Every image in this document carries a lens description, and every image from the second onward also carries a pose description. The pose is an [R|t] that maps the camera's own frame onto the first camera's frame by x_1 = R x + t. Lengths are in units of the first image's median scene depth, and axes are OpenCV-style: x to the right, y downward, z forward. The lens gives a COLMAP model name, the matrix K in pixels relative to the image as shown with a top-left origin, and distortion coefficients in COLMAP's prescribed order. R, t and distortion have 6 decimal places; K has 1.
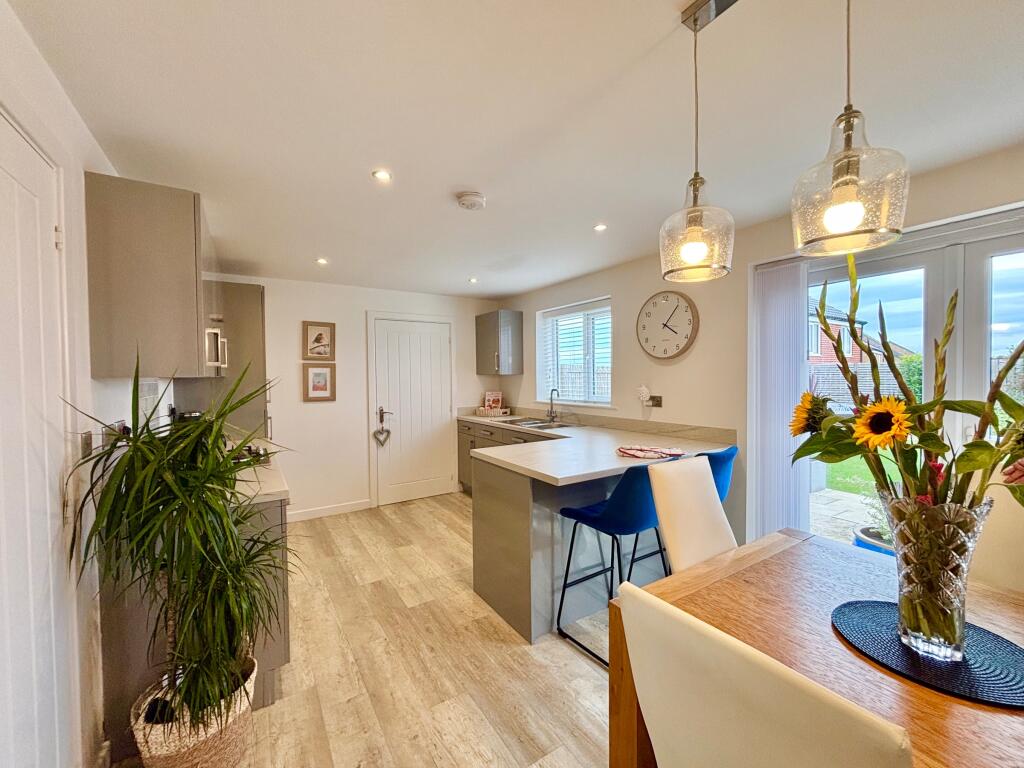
lens RADIAL K [[414.9, 0, 515.6], [0, 414.9, 381.3], [0, 0, 1]] dist [0.016323, -0.004353]
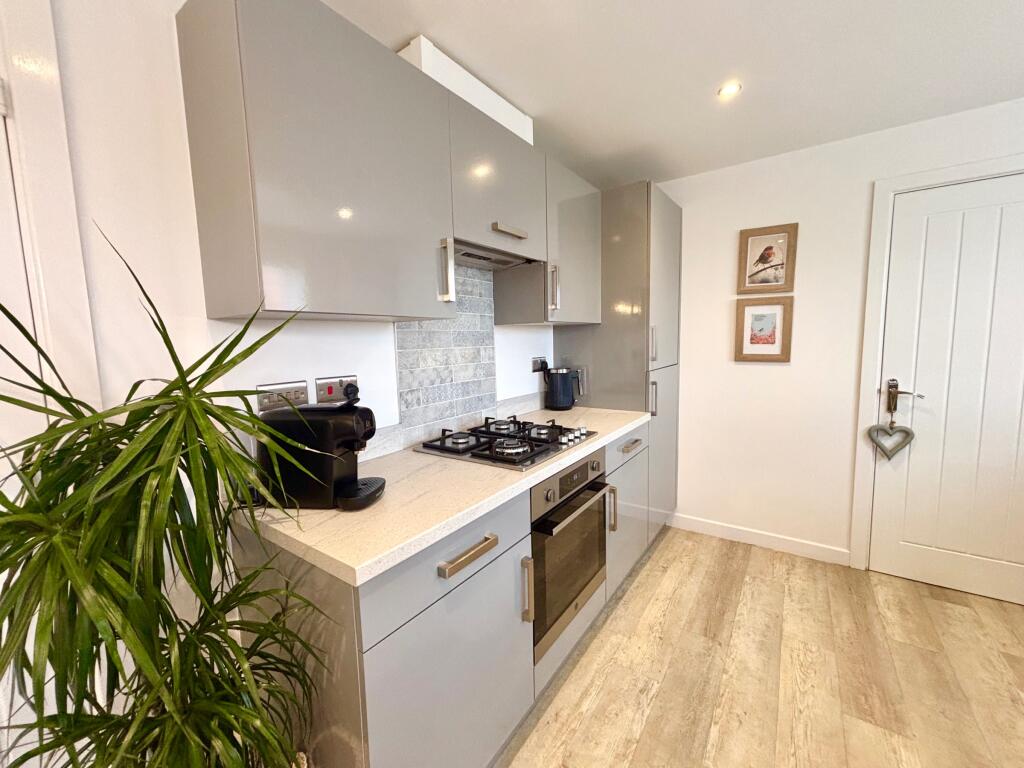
lens RADIAL K [[414.9, 0, 515.6], [0, 414.9, 381.3], [0, 0, 1]] dist [0.016323, -0.004353]
pose [[0.378417, 0.099213, -0.920303, -0.043219], [0.005548, 0.993978, 0.109437, 0.007918], [0.925618, -0.046519, 0.375588, 0.441691]]
